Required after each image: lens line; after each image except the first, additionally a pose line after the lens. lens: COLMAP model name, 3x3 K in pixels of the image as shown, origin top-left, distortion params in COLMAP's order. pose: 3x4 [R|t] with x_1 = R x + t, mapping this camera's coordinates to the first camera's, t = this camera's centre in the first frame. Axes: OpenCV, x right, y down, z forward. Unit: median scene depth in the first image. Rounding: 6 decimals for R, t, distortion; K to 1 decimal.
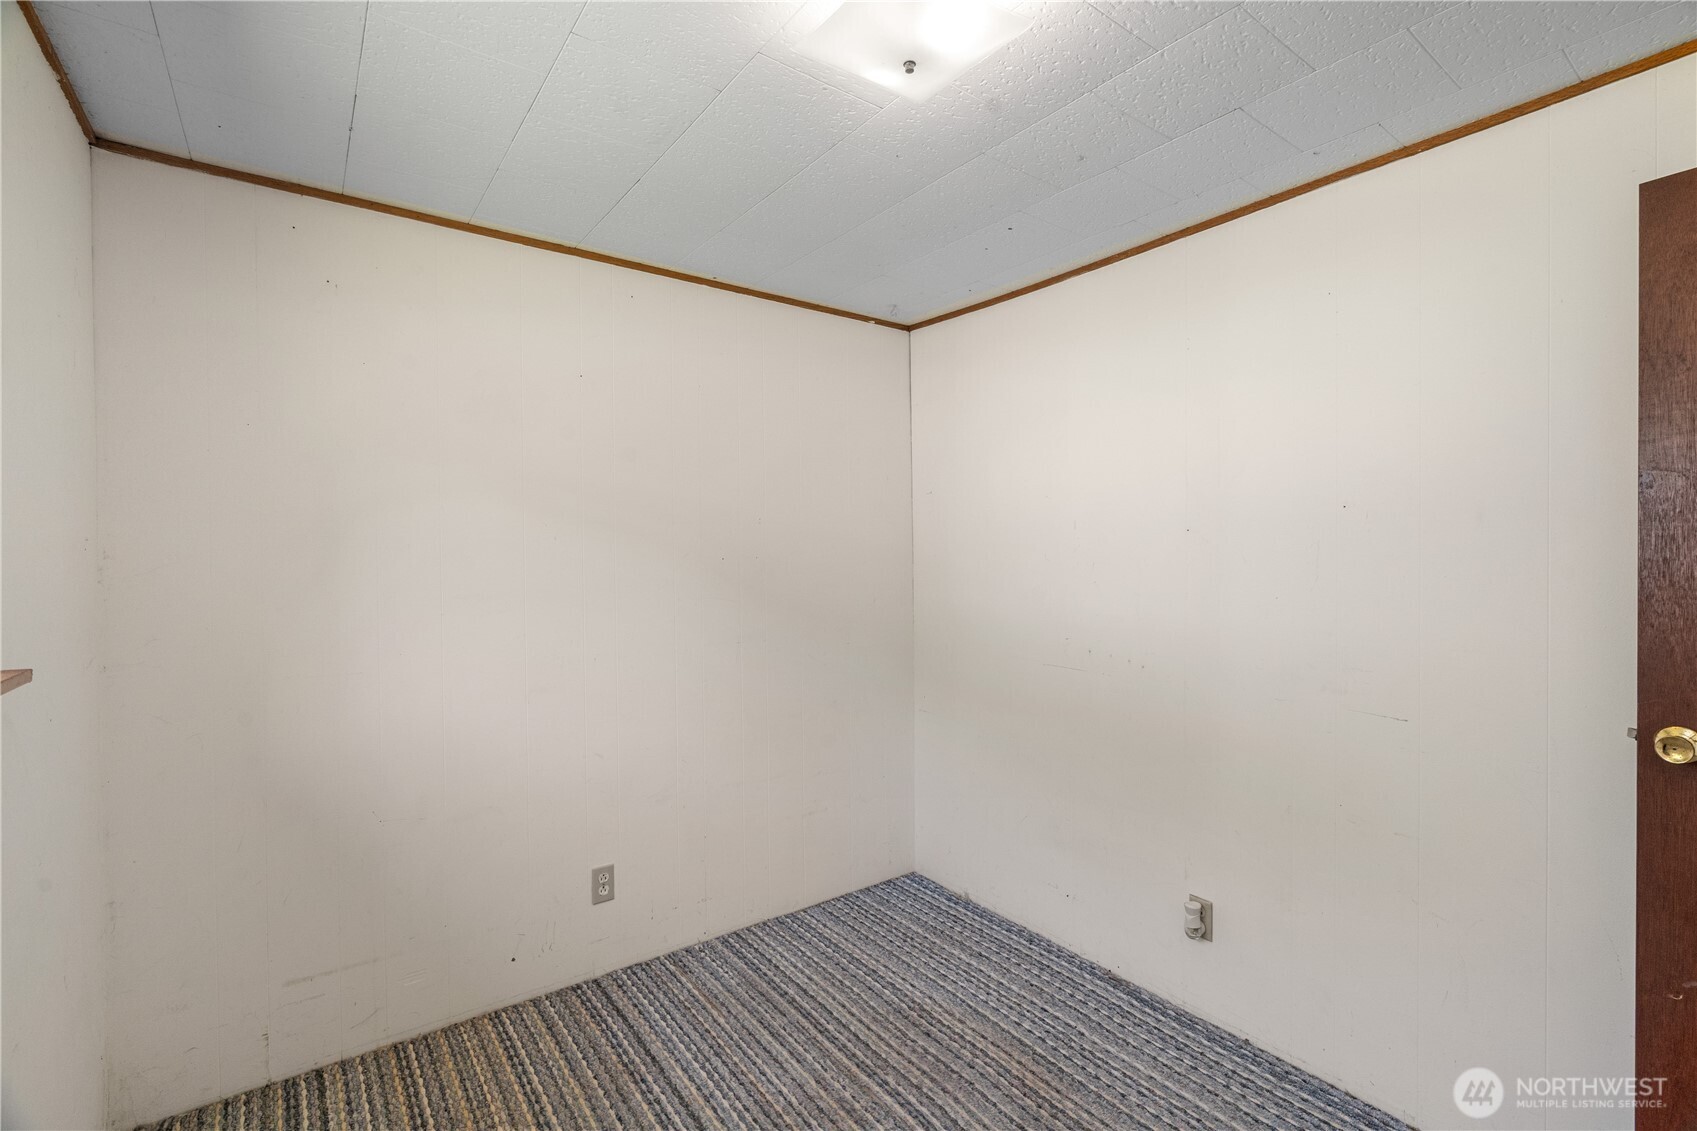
lens RADIAL K [[764.1, 0, 808.5], [0, 764.1, 557.4], [0, 0, 1]] dist [-0.007973, 0.003427]
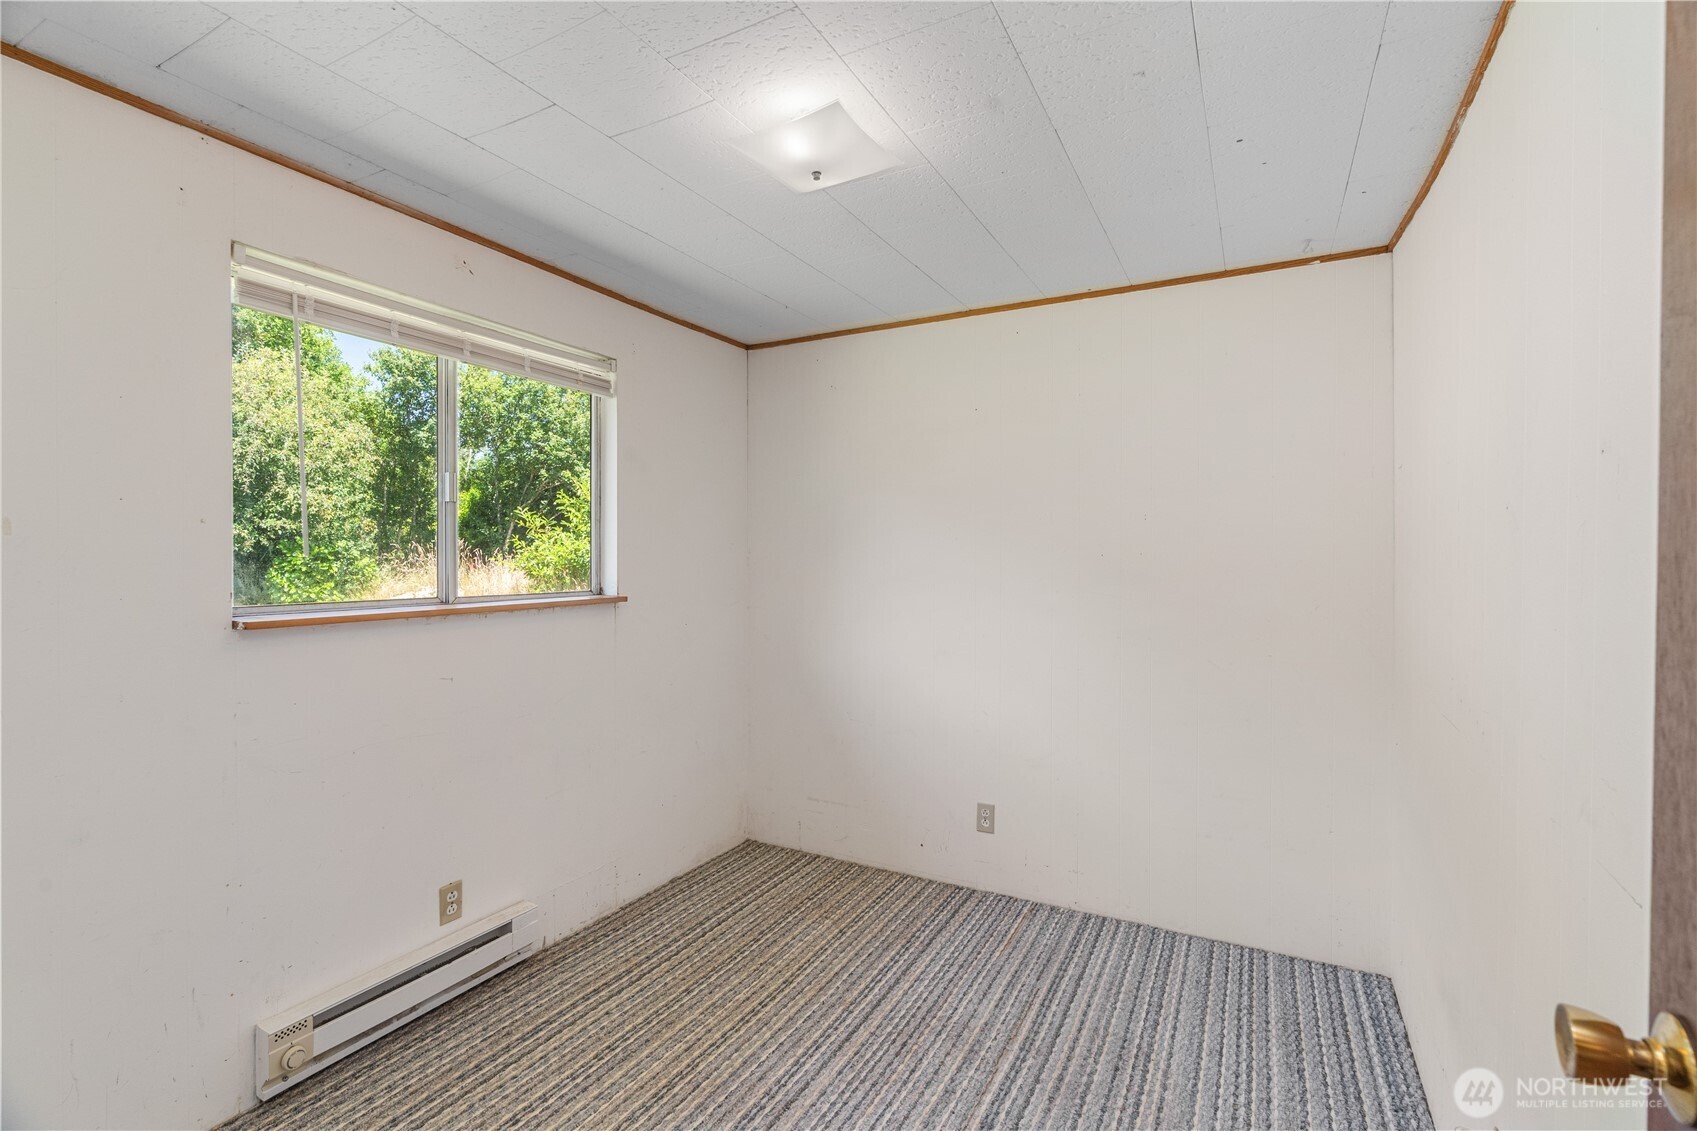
lens RADIAL K [[764.1, 0, 865.9], [0, 764.1, 564.8], [0, 0, 1]] dist [-0.007973, 0.003427]
pose [[0.428376, 0.006059, -0.903580, 0.781700], [0.001170, 0.999973, 0.007260, 0.012130], [0.903600, -0.004167, 0.428357, 0.310992]]
